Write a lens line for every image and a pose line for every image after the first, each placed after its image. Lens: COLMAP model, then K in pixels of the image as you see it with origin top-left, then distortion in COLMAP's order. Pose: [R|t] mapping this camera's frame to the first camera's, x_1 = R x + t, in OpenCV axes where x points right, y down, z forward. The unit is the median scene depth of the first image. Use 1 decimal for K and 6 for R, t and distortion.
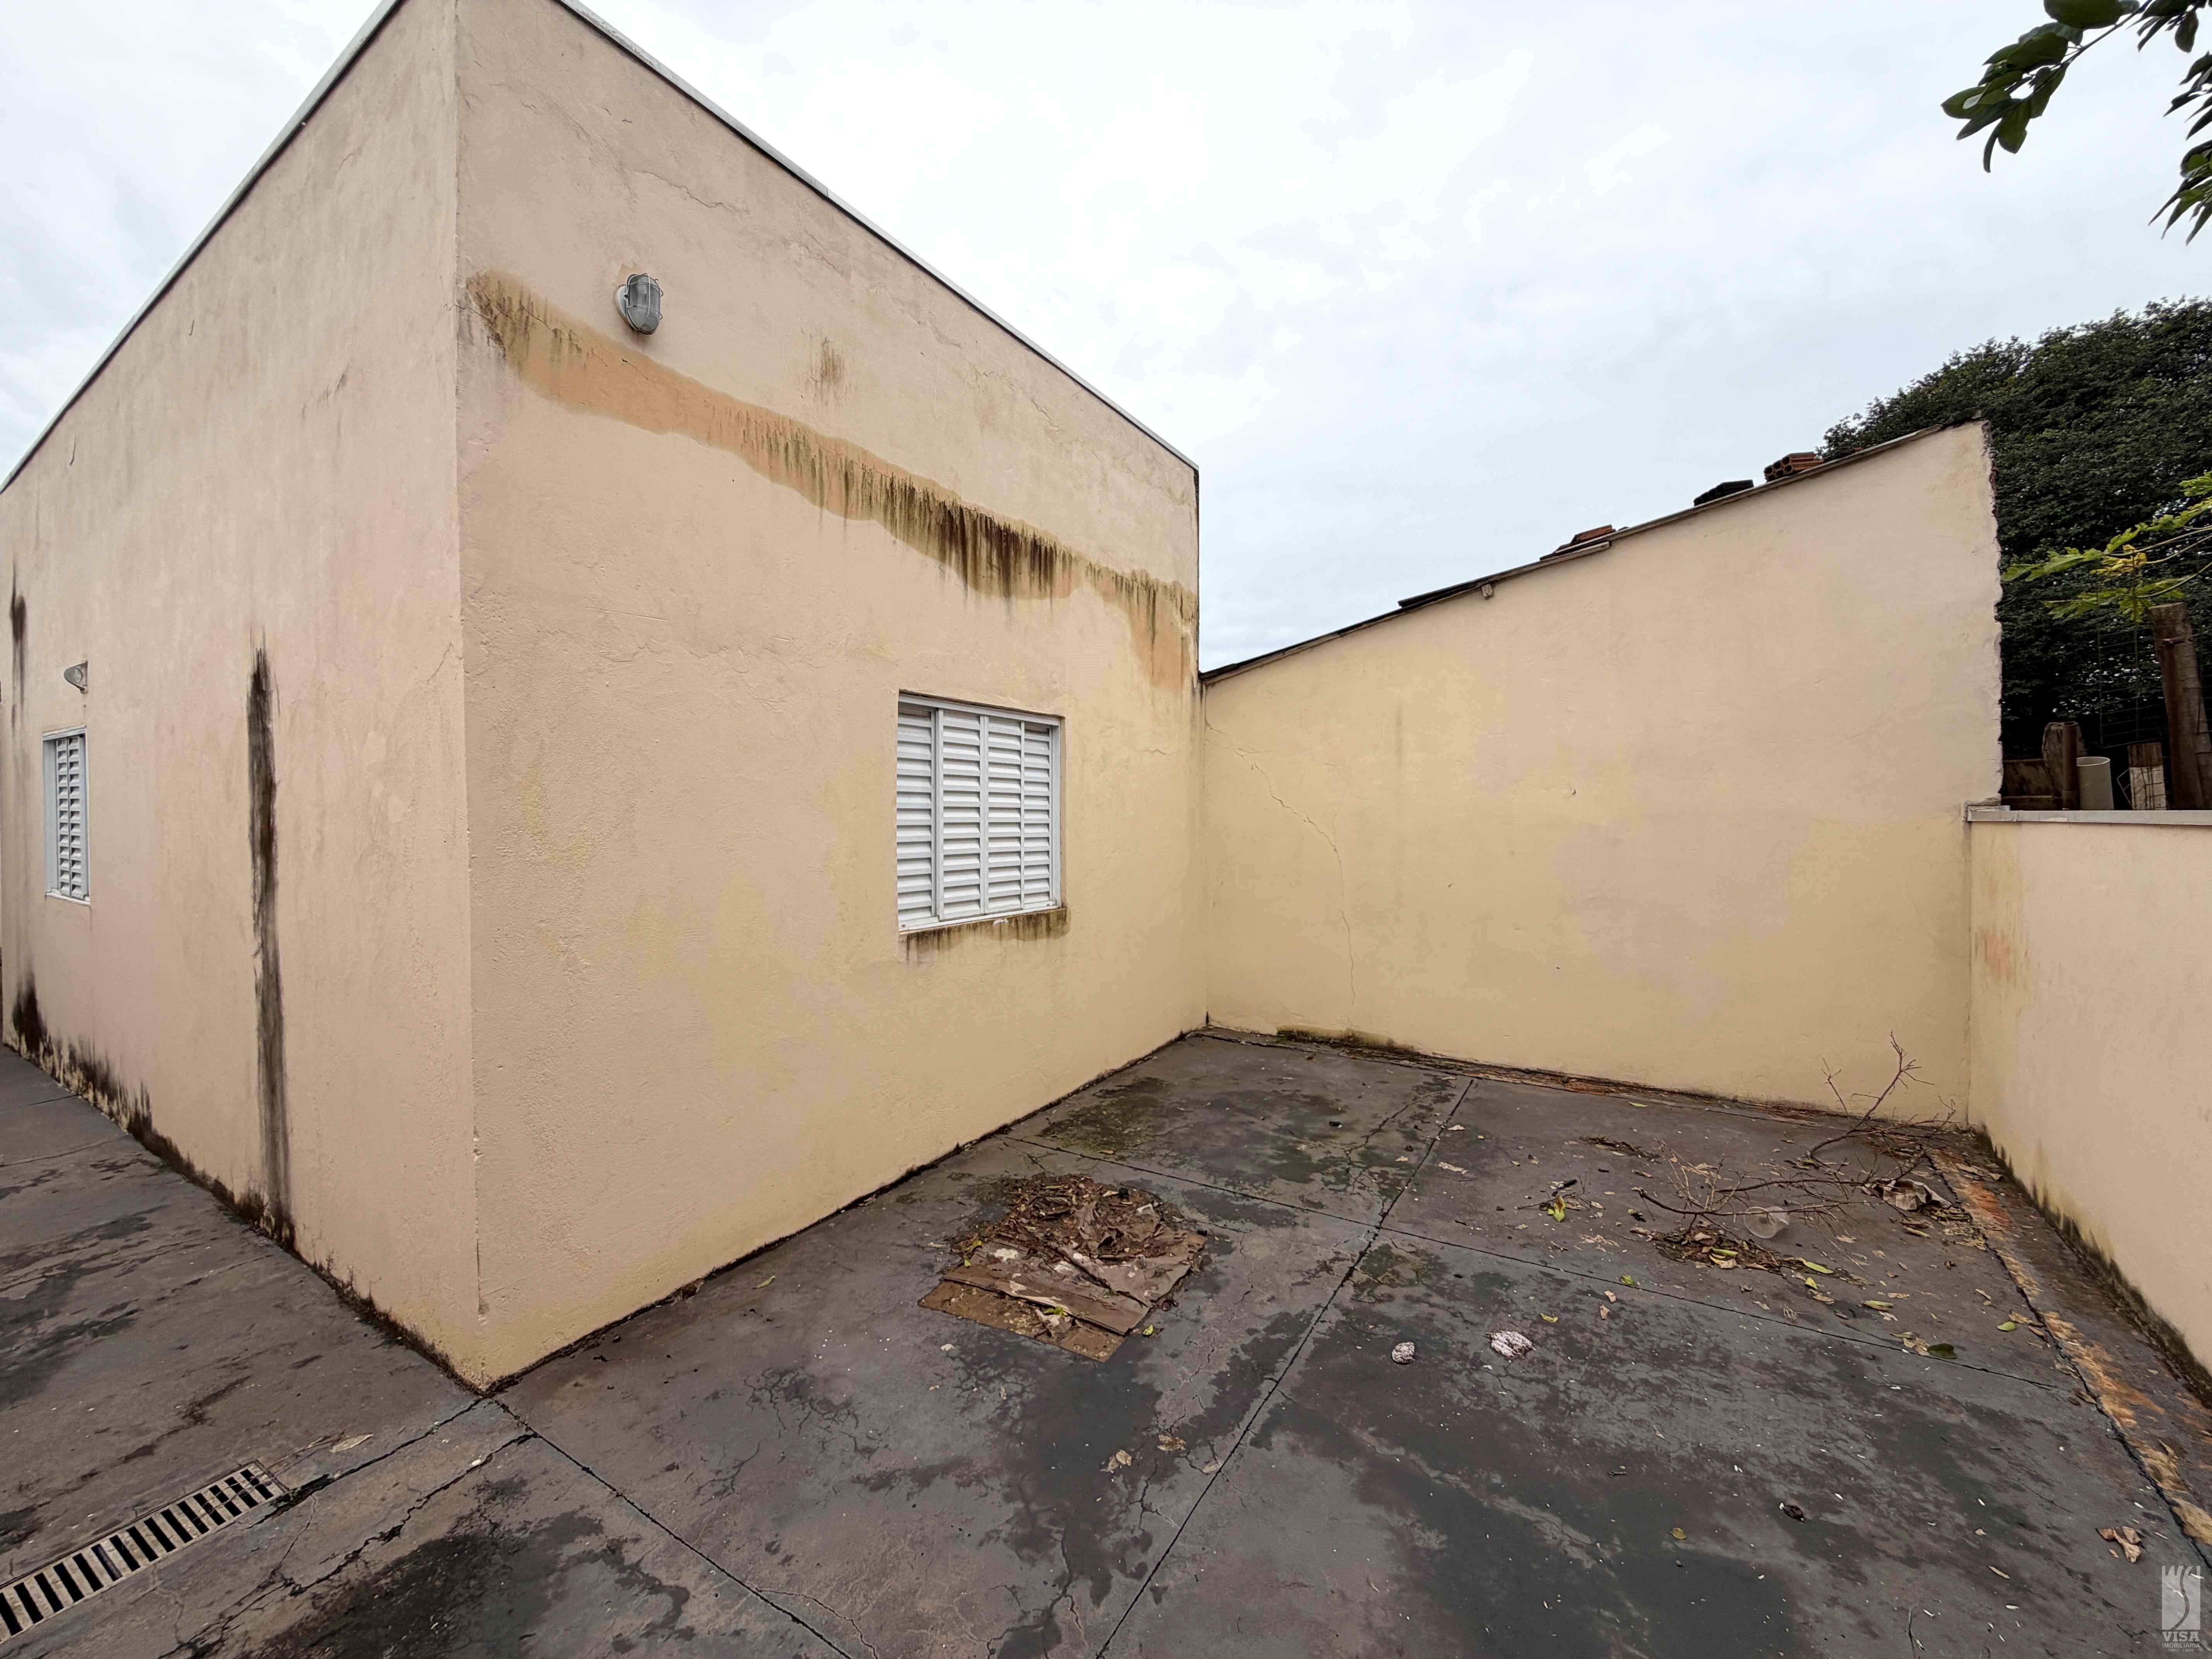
lens RADIAL K [[889.9, 0, 1106.0], [0, 889.9, 829.5], [0, 0, 1]] dist [0.000092, 0.000087]
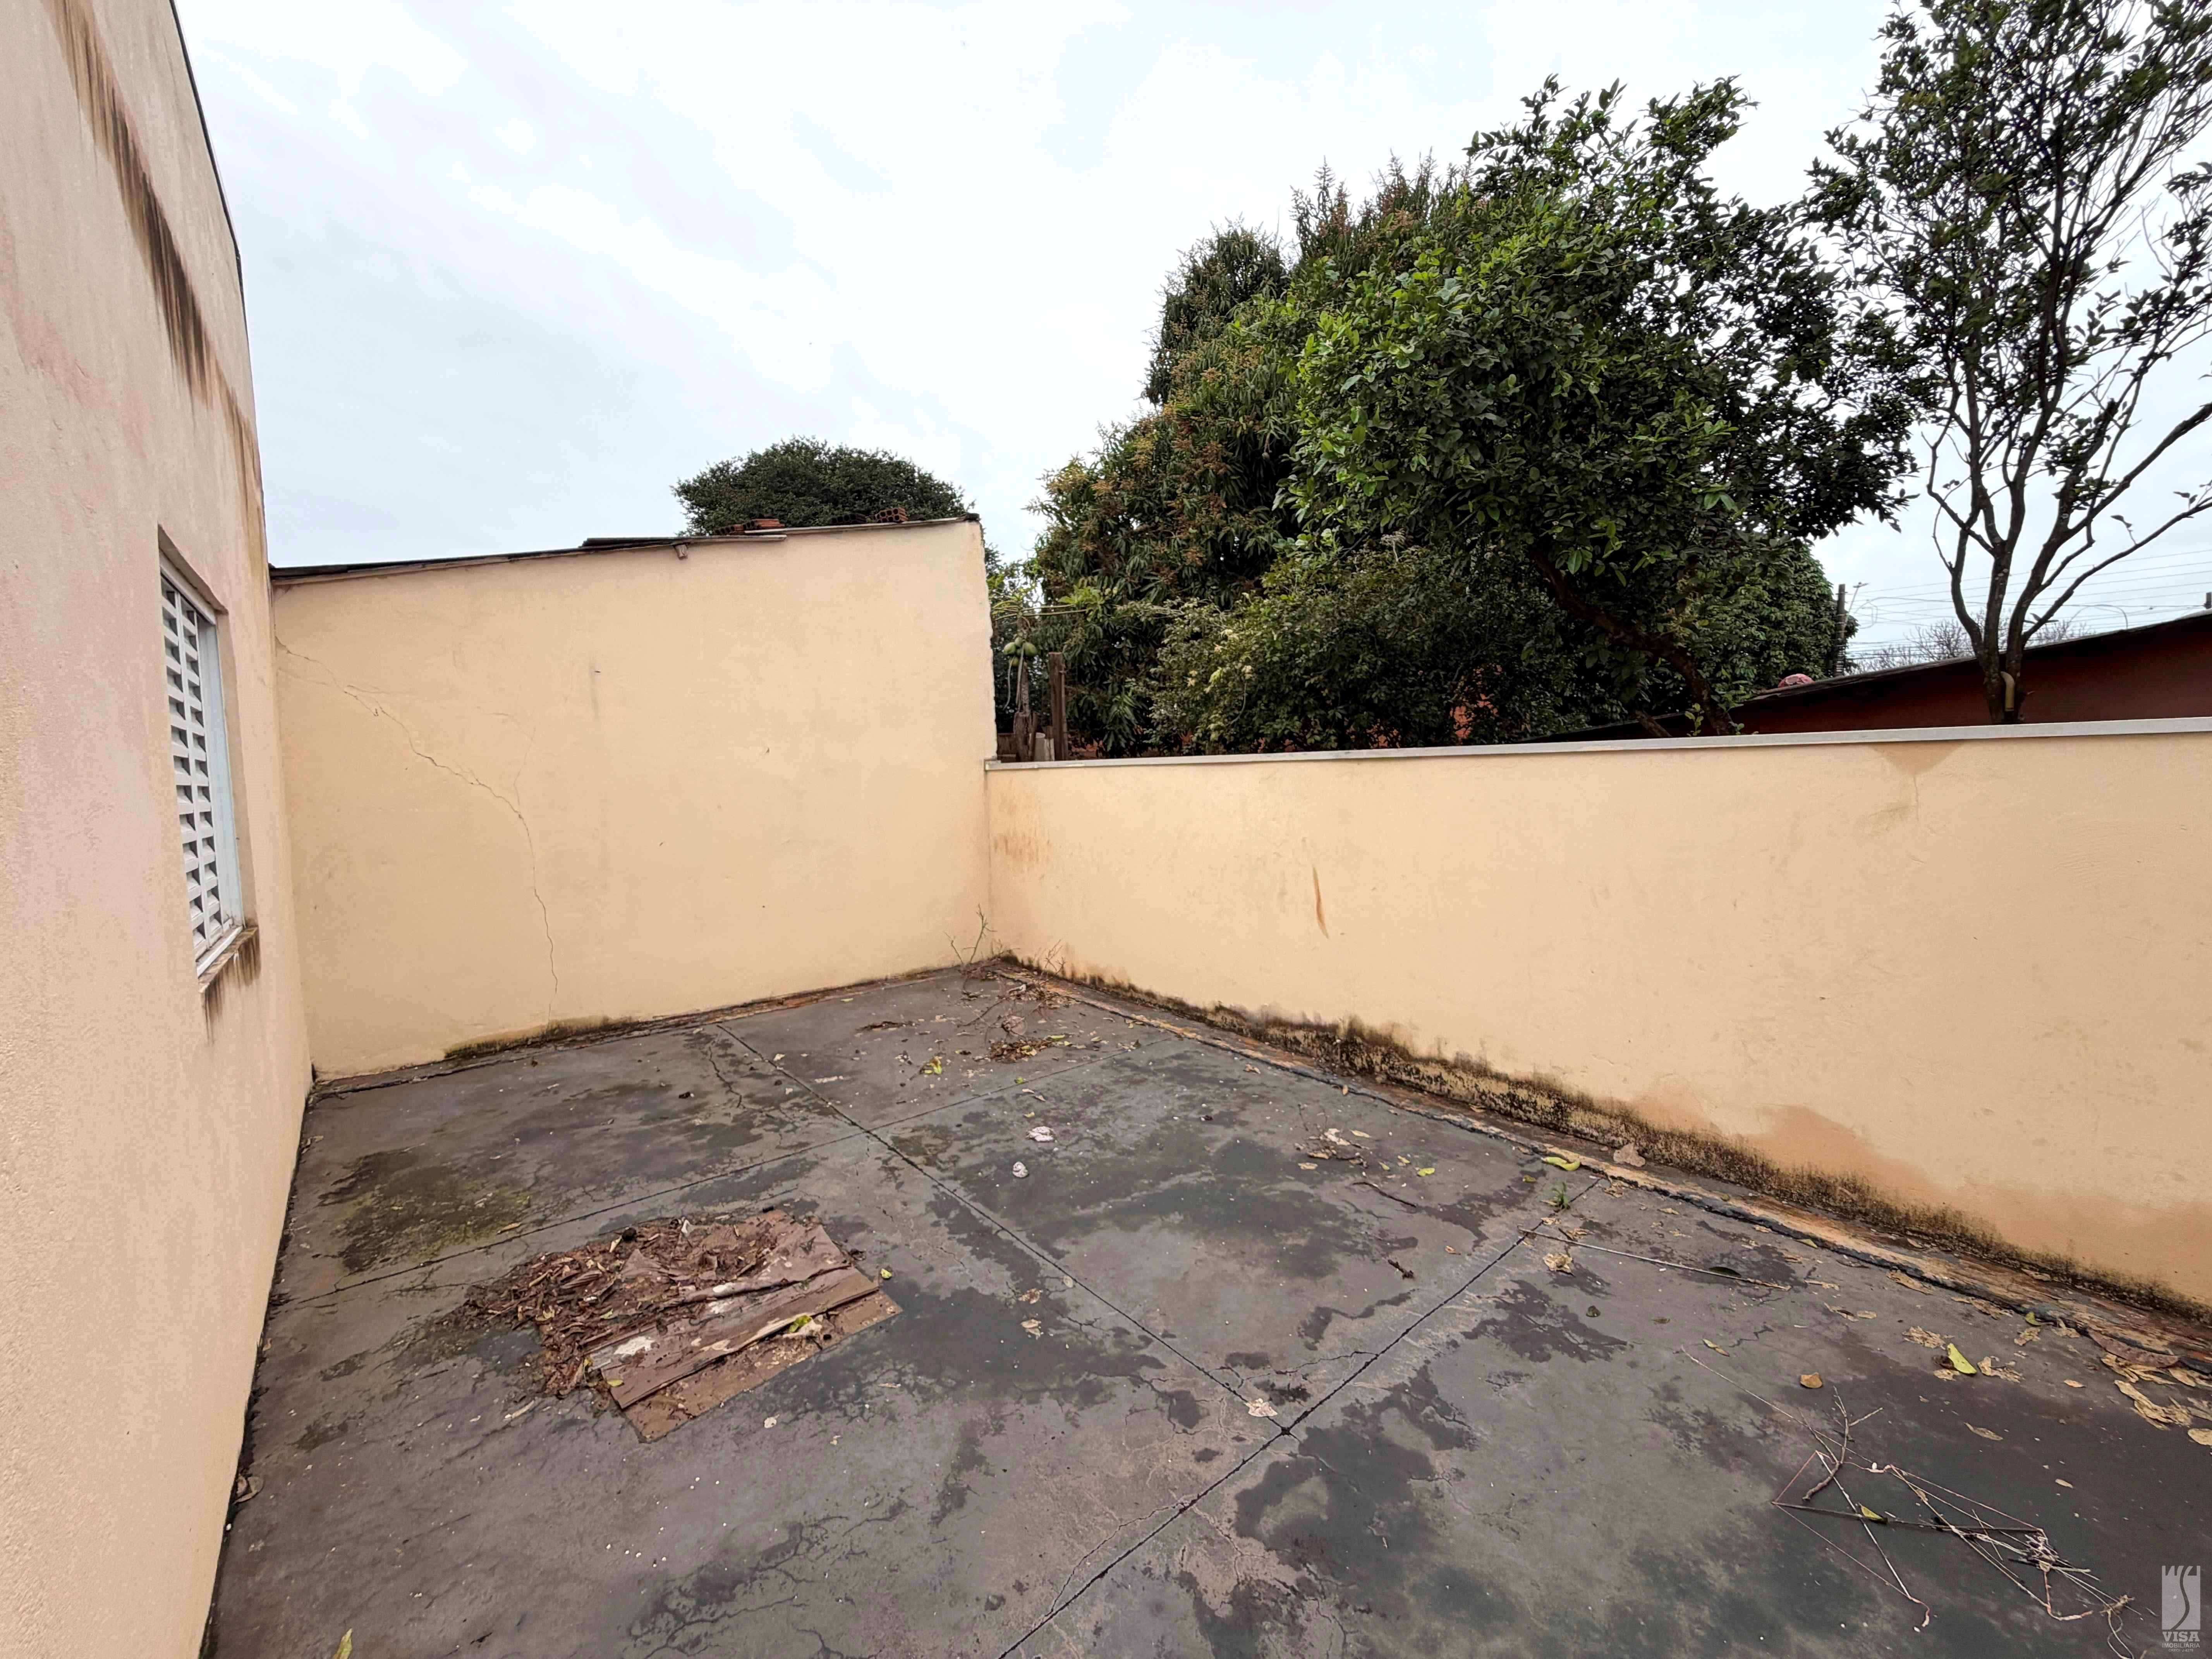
lens RADIAL K [[889.9, 0, 1106.0], [0, 889.9, 829.5], [0, 0, 1]] dist [0.000092, 0.000087]
pose [[0.304220, -0.070489, 0.949990, -0.591082], [0.041504, 0.997292, 0.060708, 0.010545], [-0.951697, 0.020960, 0.306322, 0.333755]]
